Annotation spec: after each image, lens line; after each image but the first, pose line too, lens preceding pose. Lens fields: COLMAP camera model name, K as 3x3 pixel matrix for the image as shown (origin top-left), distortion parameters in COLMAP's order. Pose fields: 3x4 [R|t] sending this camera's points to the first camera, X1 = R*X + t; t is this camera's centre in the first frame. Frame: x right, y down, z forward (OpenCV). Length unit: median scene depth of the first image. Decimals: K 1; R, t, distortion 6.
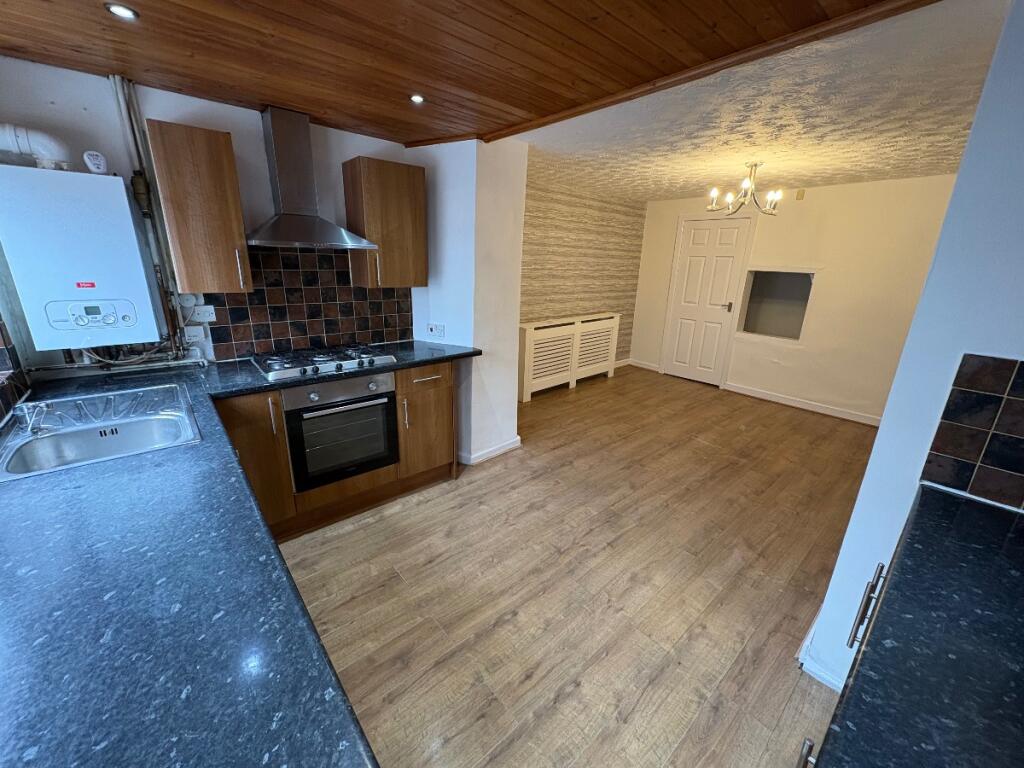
lens RADIAL K [[408.4, 0, 509.6], [0, 408.4, 385.3], [0, 0, 1]] dist [0.001481, 0.000350]
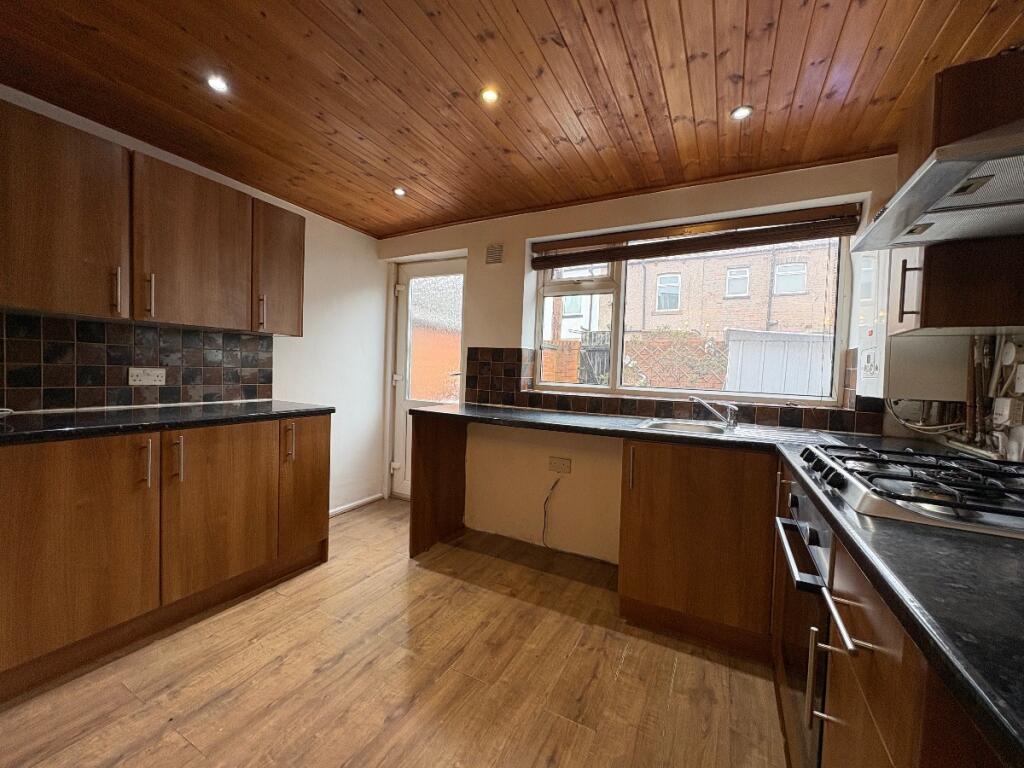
lens RADIAL K [[407.5, 0, 510.2], [0, 407.5, 382.5], [0, 0, 1]] dist [-0.000567, 0.000194]
pose [[-0.928465, -0.049600, -0.368094, 0.083029], [-0.167496, 0.940463, 0.295760, -0.195794], [0.331509, 0.336257, -0.881495, 1.141197]]
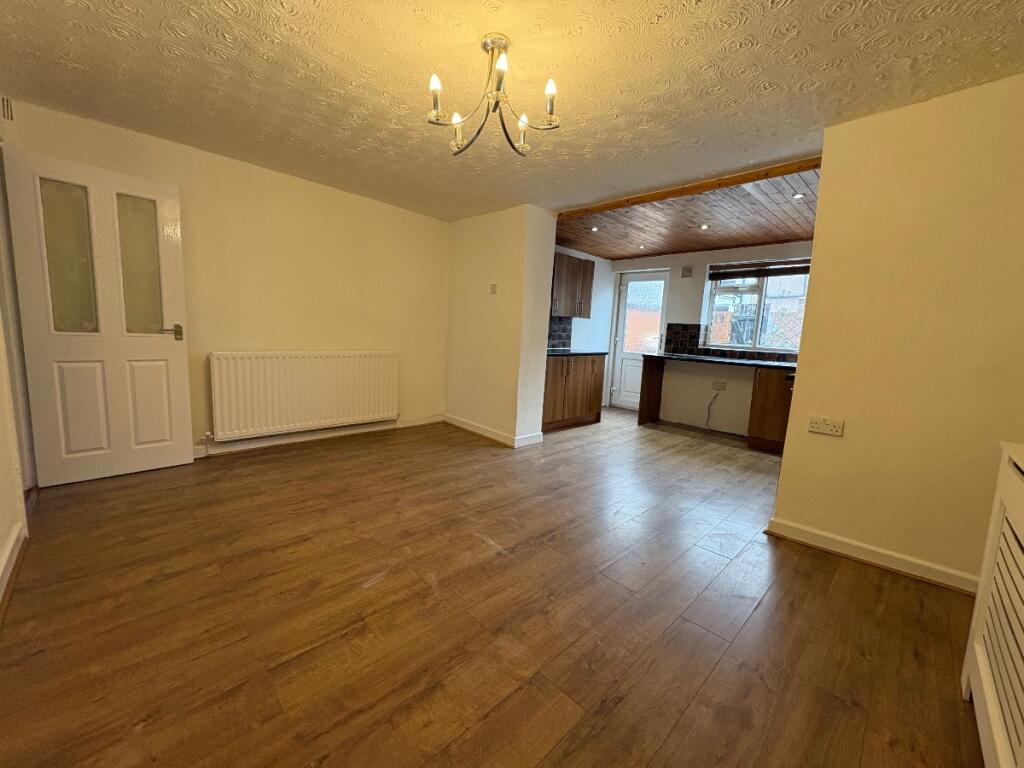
lens RADIAL K [[408.4, 0, 509.6], [0, 408.4, 385.3], [0, 0, 1]] dist [0.001481, 0.000350]
pose [[-0.995305, -0.065573, -0.071196, 0.754746], [-0.089667, 0.901641, 0.423087, -0.476970], [0.036450, 0.427485, -0.903287, 2.131892]]
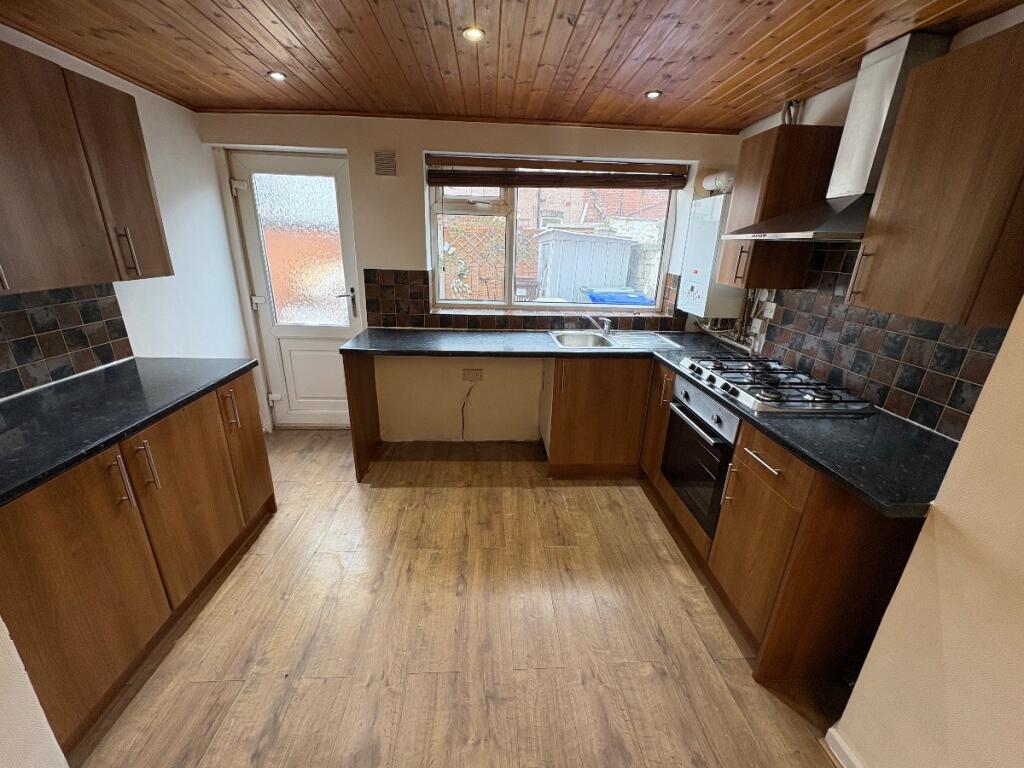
lens RADIAL K [[407.5, 0, 510.2], [0, 407.5, 382.5], [0, 0, 1]] dist [-0.000567, 0.000194]
pose [[-0.611231, 0.213459, -0.762124, 0.444377], [-0.278042, 0.843652, 0.459287, -0.284213], [0.741006, 0.492632, -0.456315, 0.977907]]
